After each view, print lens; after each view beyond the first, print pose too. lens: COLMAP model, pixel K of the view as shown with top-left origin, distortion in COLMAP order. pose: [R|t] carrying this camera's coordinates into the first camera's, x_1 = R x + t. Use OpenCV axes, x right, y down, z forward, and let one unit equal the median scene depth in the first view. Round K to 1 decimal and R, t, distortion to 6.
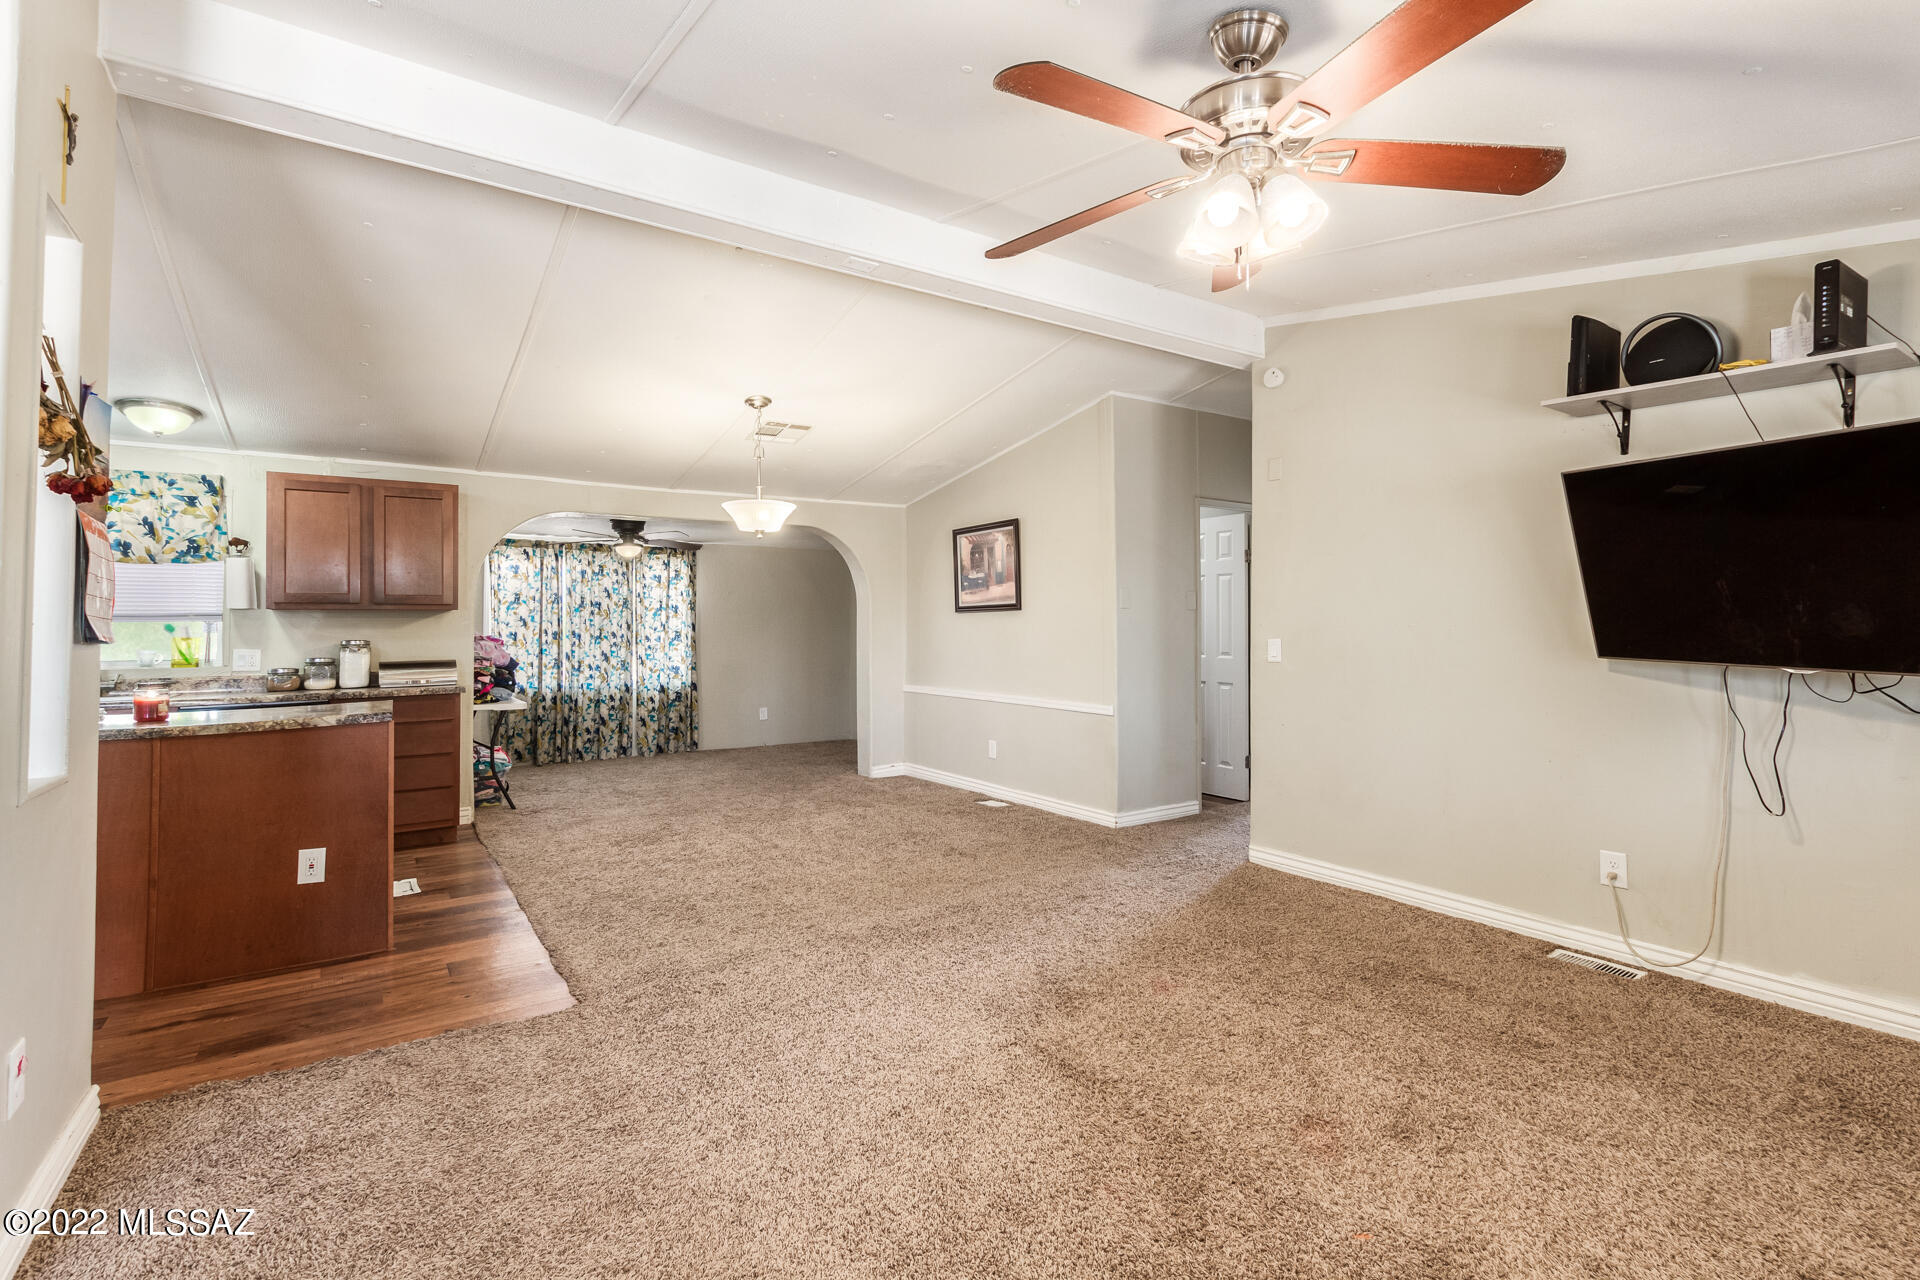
lens RADIAL K [[872.2, 0, 963.8], [0, 872.2, 615.1], [0, 0, 1]] dist [0.010823, -0.004785]
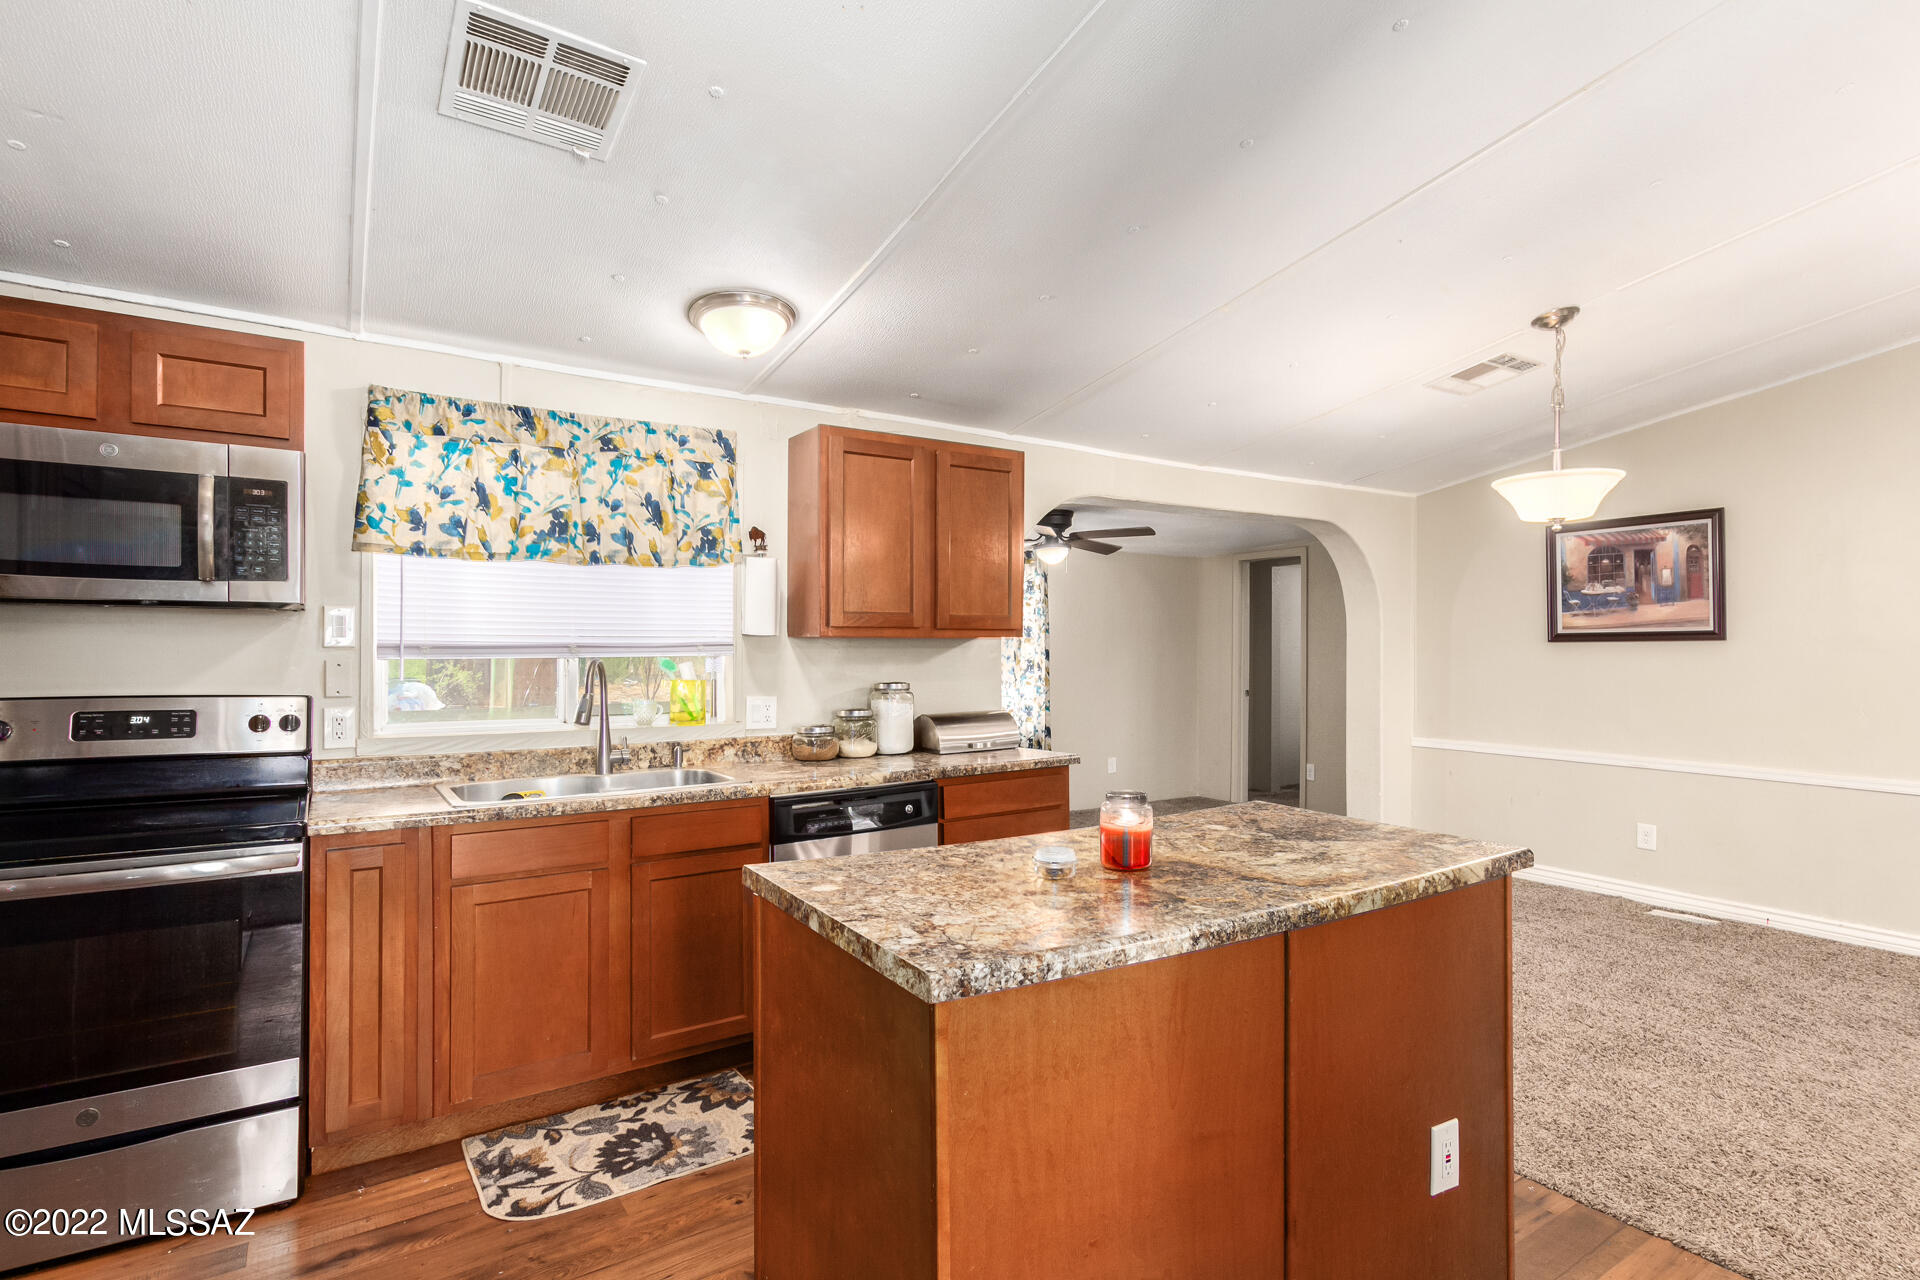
lens RADIAL K [[947.2, 0, 962.5], [0, 947.2, 651.3], [0, 0, 1]] dist [0.022172, -0.003768]
pose [[0.999829, 0.007125, -0.017071, -0.489358], [-0.006769, 0.999761, 0.020809, -0.008143], [0.017215, -0.020689, 0.999638, 0.213267]]
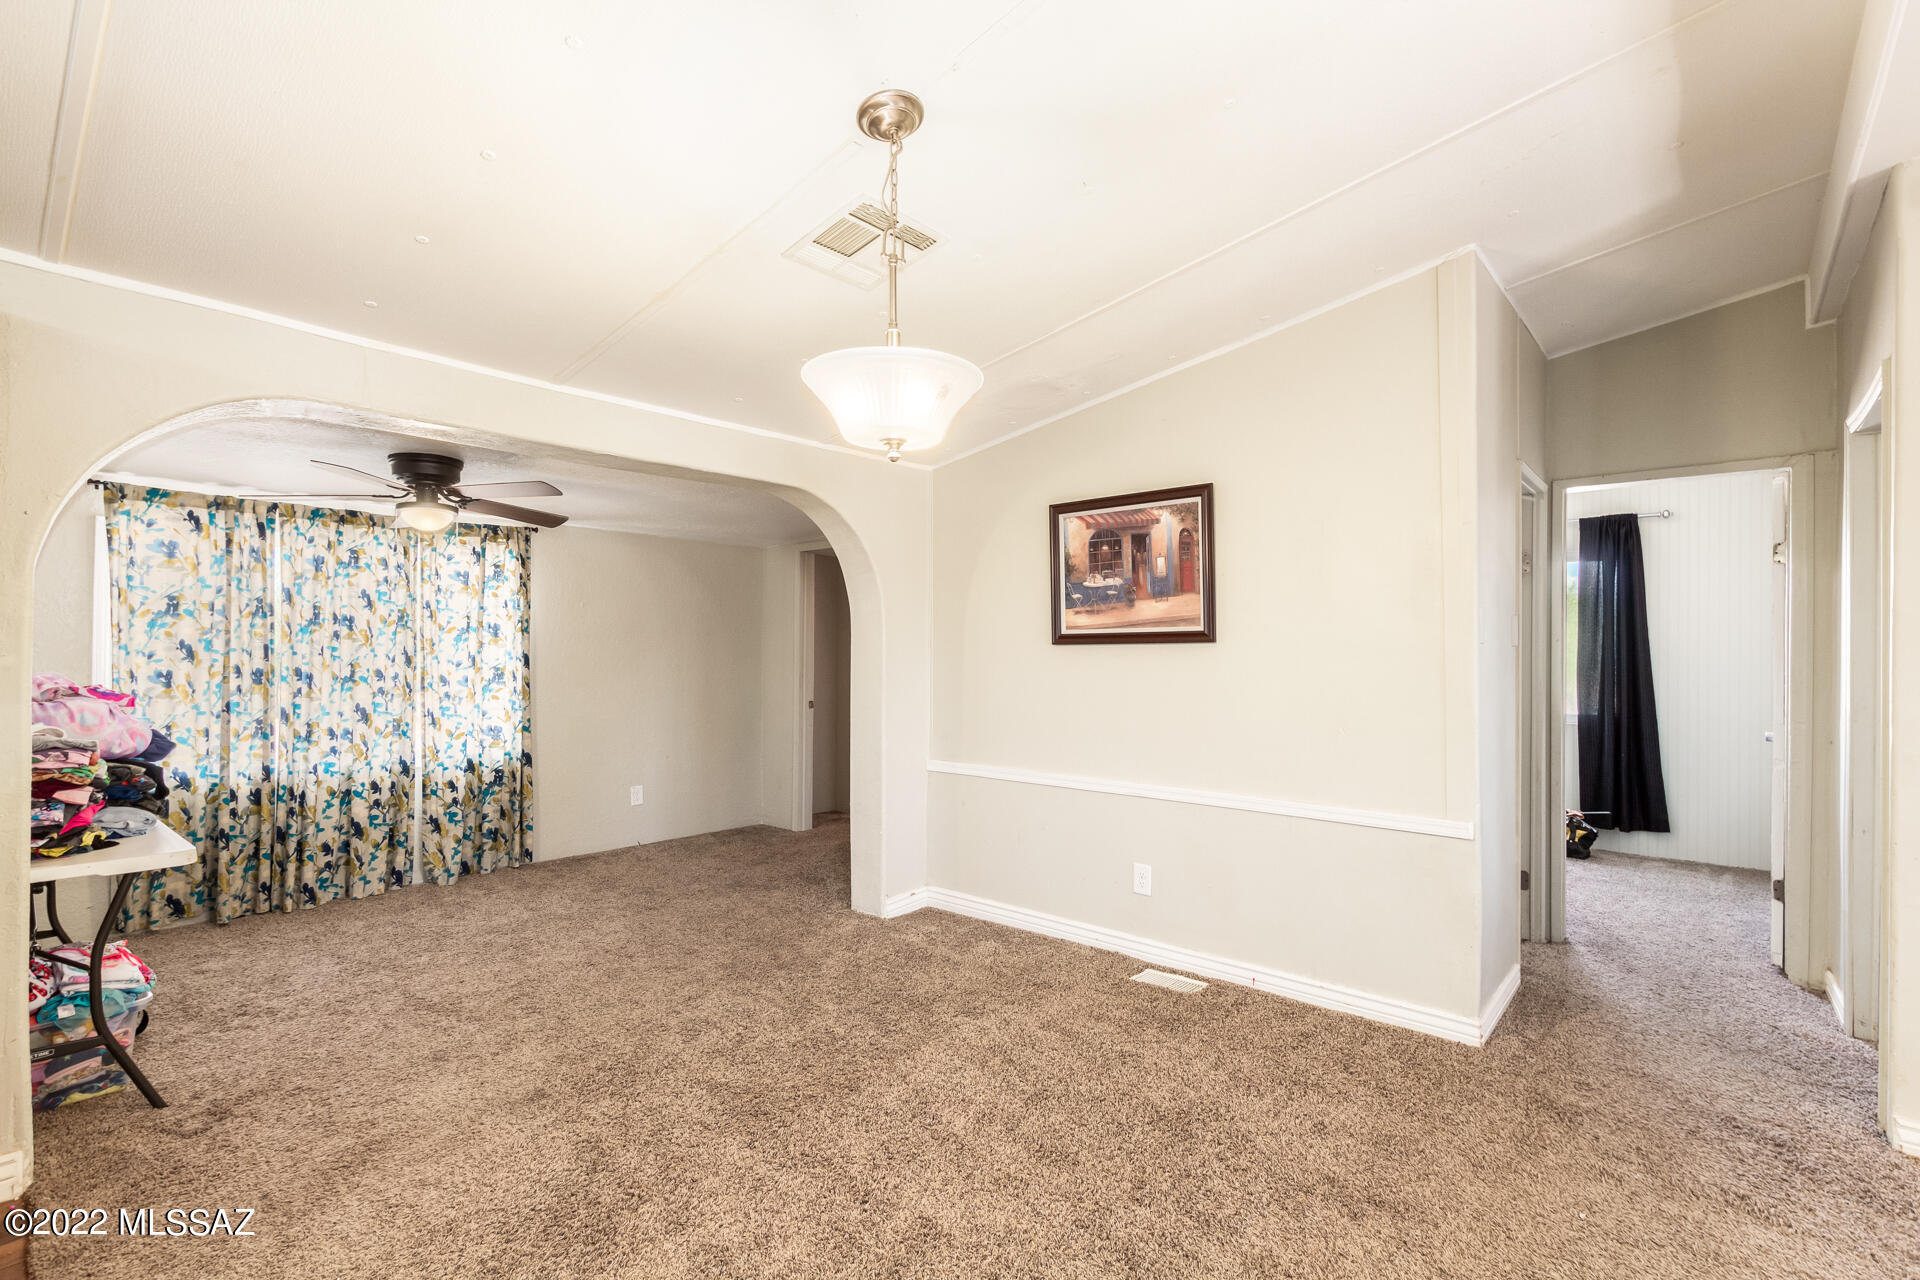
lens RADIAL K [[872.2, 0, 964.7], [0, 872.2, 649.3], [0, 0, 1]] dist [0.010823, -0.004785]
pose [[0.967154, 0.008626, 0.254044, -0.224789], [-0.011689, 0.999876, 0.010550, -0.005013], [-0.253922, -0.013173, 0.967135, 0.449590]]
